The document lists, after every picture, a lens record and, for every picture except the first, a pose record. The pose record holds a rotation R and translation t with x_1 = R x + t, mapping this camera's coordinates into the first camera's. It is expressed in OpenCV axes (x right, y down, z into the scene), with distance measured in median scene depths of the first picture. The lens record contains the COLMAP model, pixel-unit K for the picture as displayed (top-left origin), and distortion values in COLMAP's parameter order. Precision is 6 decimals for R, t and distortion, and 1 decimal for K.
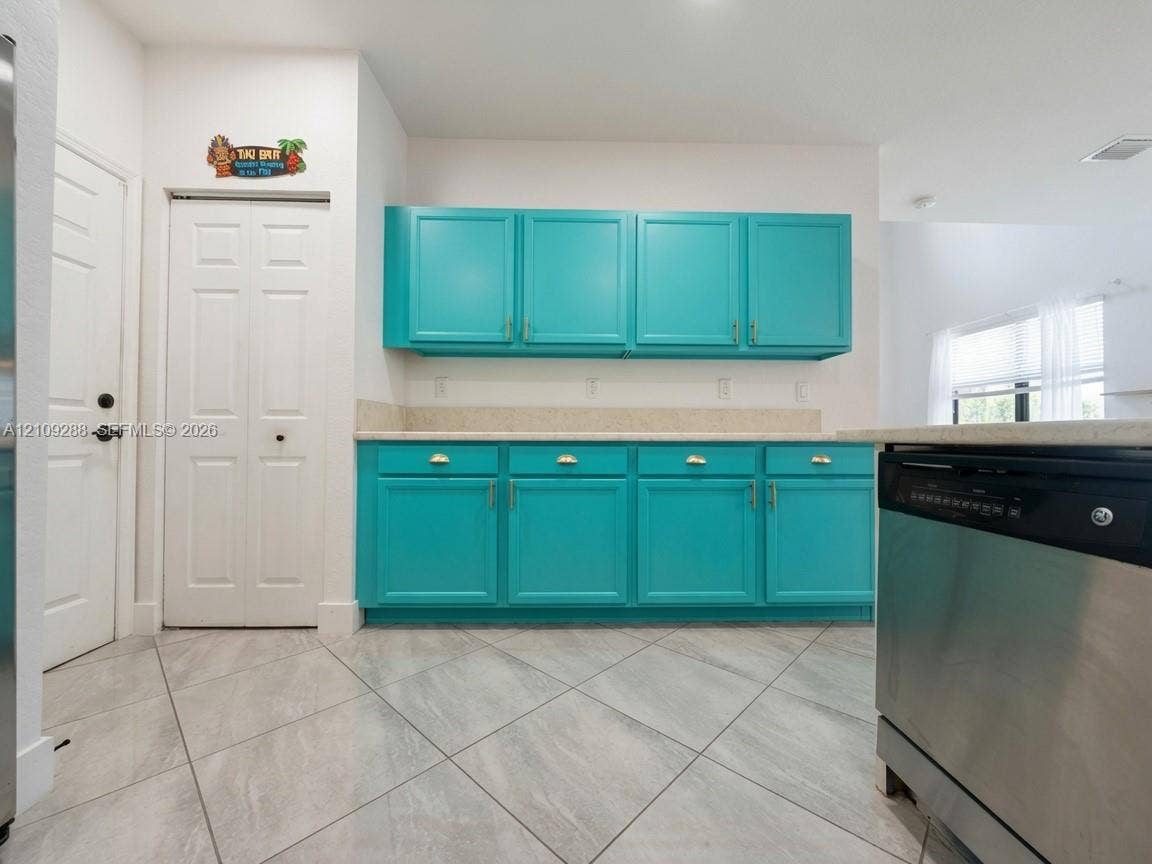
lens RADIAL K [[460.5, 0, 572.8], [0, 460.5, 429.7], [0, 0, 1]] dist [-0.001653, 0.000236]
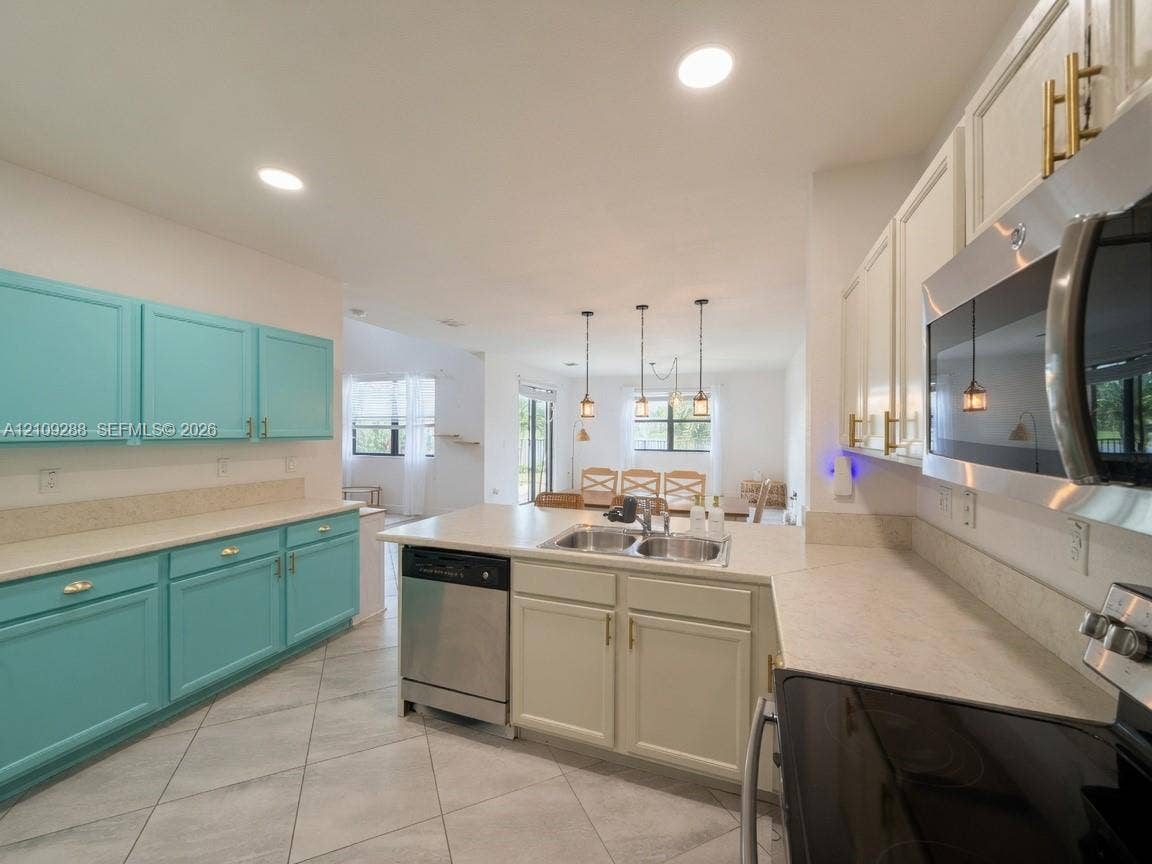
lens RADIAL K [[460.5, 0, 581.6], [0, 460.5, 427.5], [0, 0, 1]] dist [-0.001653, 0.000236]
pose [[0.355839, 0.000361, 0.934547, -0.502162], [-0.021191, 0.999746, 0.007683, -0.274262], [-0.934307, -0.022538, 0.355757, -0.232135]]
